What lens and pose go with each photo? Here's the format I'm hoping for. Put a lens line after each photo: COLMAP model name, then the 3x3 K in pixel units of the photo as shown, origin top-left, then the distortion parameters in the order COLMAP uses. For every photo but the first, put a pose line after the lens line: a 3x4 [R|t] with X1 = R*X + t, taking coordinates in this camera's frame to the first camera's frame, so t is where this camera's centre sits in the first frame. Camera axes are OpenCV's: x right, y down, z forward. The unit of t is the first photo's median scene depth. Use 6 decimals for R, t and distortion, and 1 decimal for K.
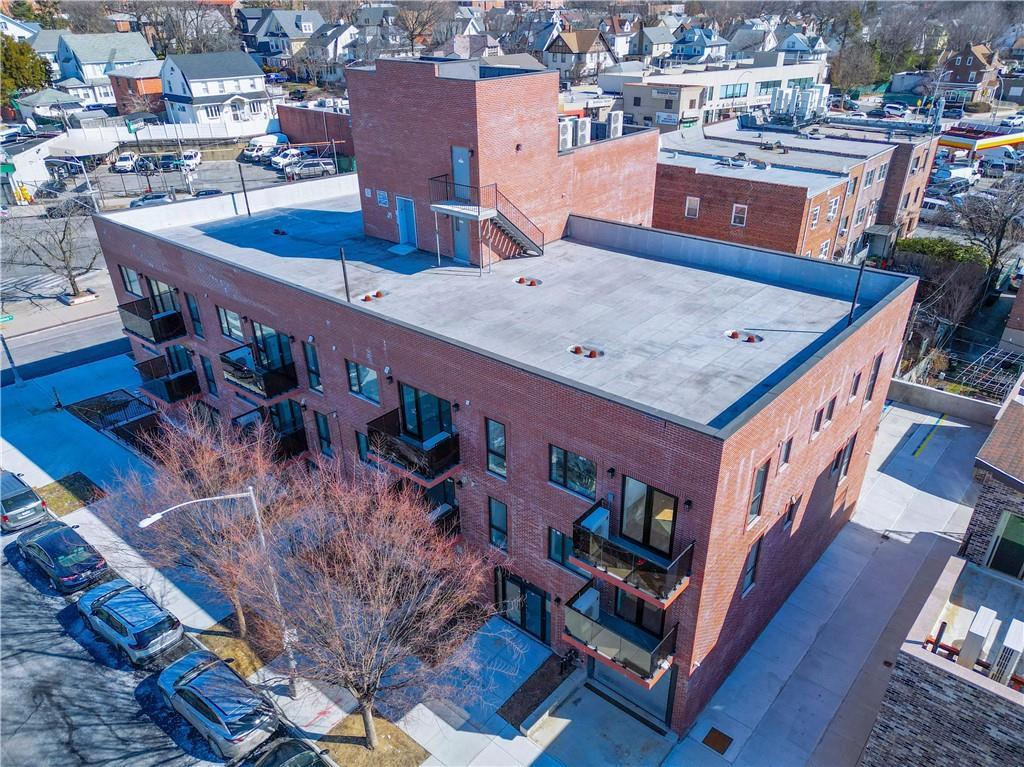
lens RADIAL K [[748.5, 0, 525.1], [0, 748.5, 435.0], [0, 0, 1]] dist [0.066220, -0.046981]
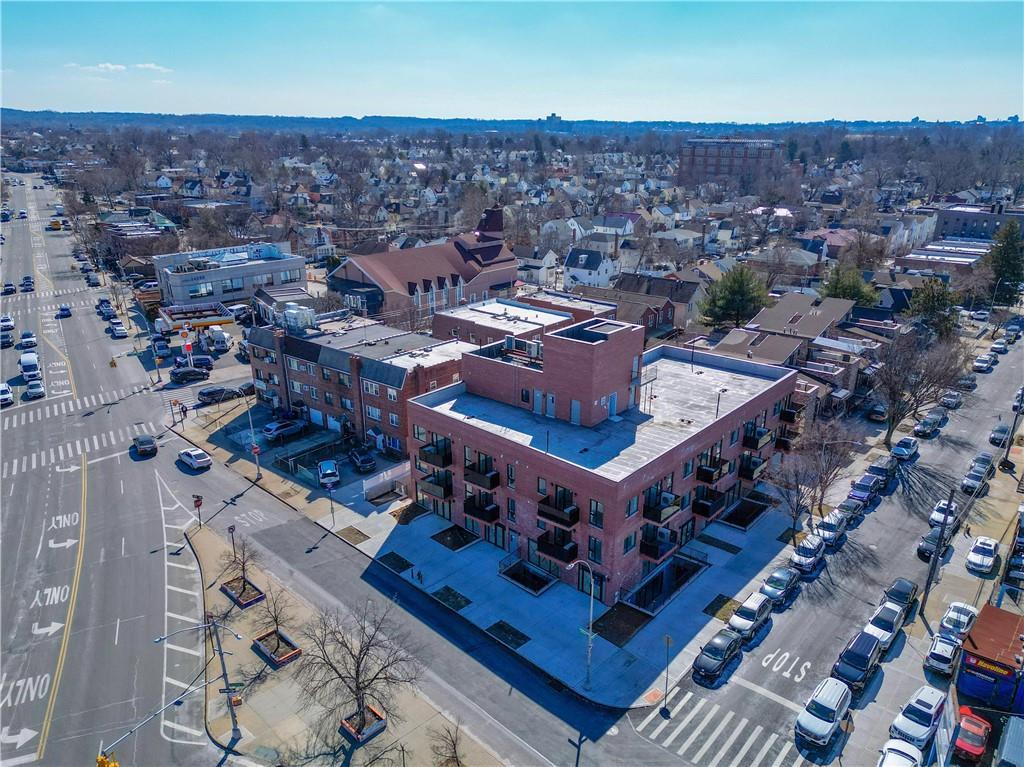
lens RADIAL K [[748.6, 0, 525.6], [0, 748.6, 422.9], [0, 0, 1]] dist [0.111587, -0.141362]
pose [[-0.014005, -0.363488, 0.931494, -1.086793], [0.499990, 0.804209, 0.321337, -0.542546], [-0.865918, 0.470238, 0.170477, 0.500773]]
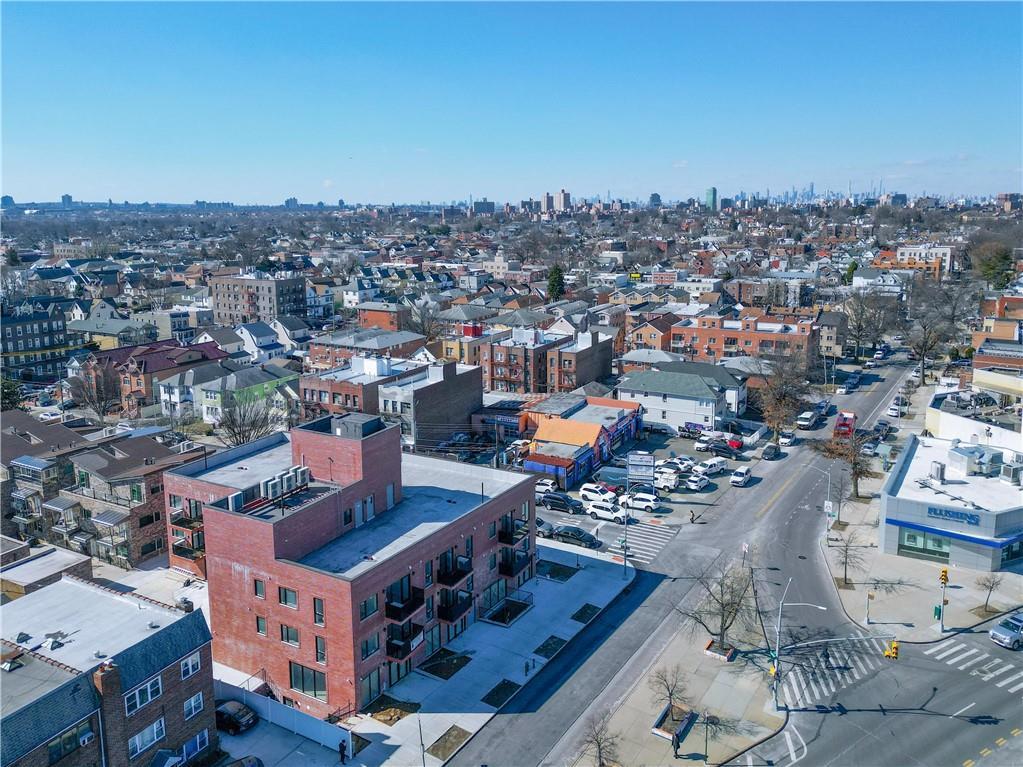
lens RADIAL K [[729.7, 0, 536.9], [0, 729.7, 379.0], [0, 0, 1]] dist [0.089900, -0.091135]
pose [[-0.977616, 0.060229, -0.201590, -0.118250], [-0.095945, 0.725103, 0.681924, -1.045458], [0.187245, 0.686002, -0.703094, 1.274600]]
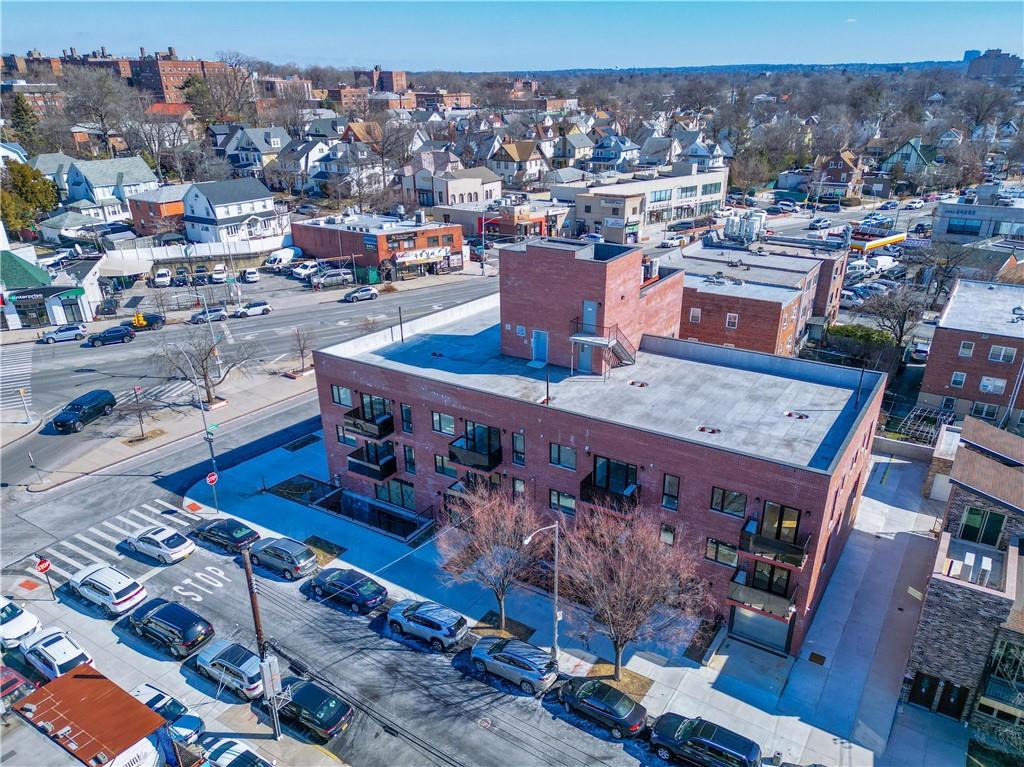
lens RADIAL K [[745.3, 0, 526.1], [0, 745.3, 433.9], [0, 0, 1]] dist [0.082782, -0.077586]
pose [[0.990592, -0.058832, 0.123559, -0.210287], [0.069058, 0.994386, -0.080176, 0.000236], [-0.118149, 0.087954, 0.989093, -0.231809]]
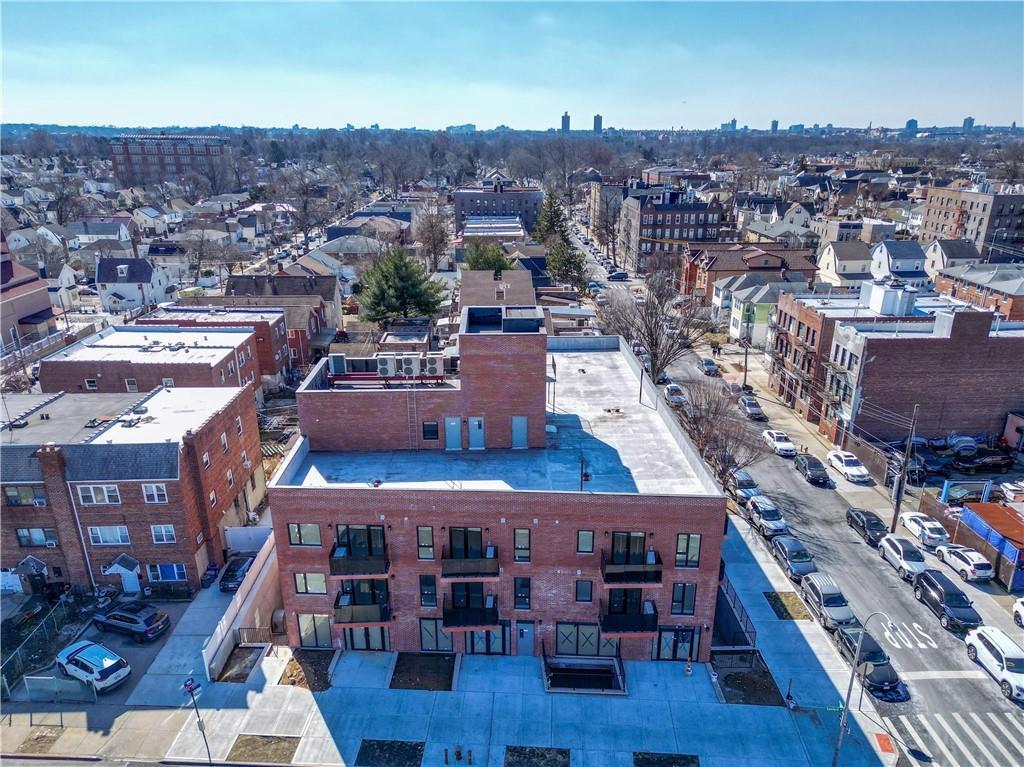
lens RADIAL K [[748.5, 0, 525.1], [0, 748.5, 435.0], [0, 0, 1]] dist [0.066220, -0.046981]
pose [[-0.669292, -0.273410, 0.690866, -0.634165], [0.376827, 0.676464, 0.632770, -0.656461], [-0.640351, 0.683845, -0.349723, 0.872183]]
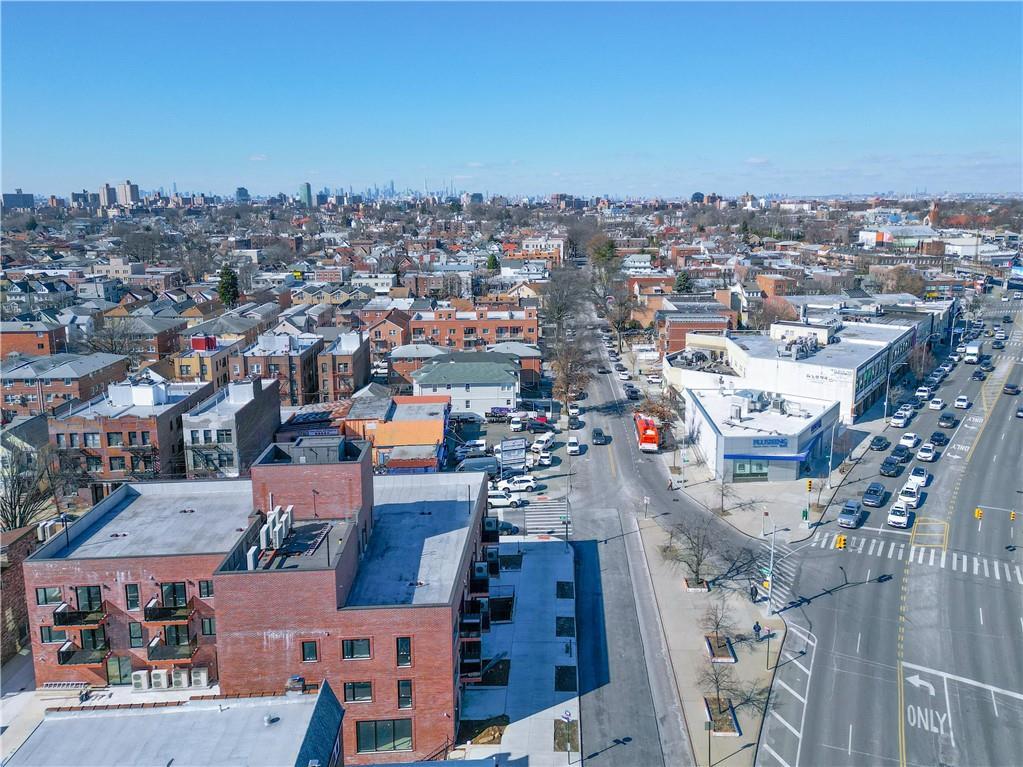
lens RADIAL K [[729.7, 0, 536.9], [0, 729.7, 379.0], [0, 0, 1]] dist [0.089900, -0.091135]
pose [[-0.729873, 0.172318, -0.661507, 0.328384], [-0.338163, 0.749986, 0.568478, -0.939768], [0.594080, 0.638614, -0.489123, 1.088540]]
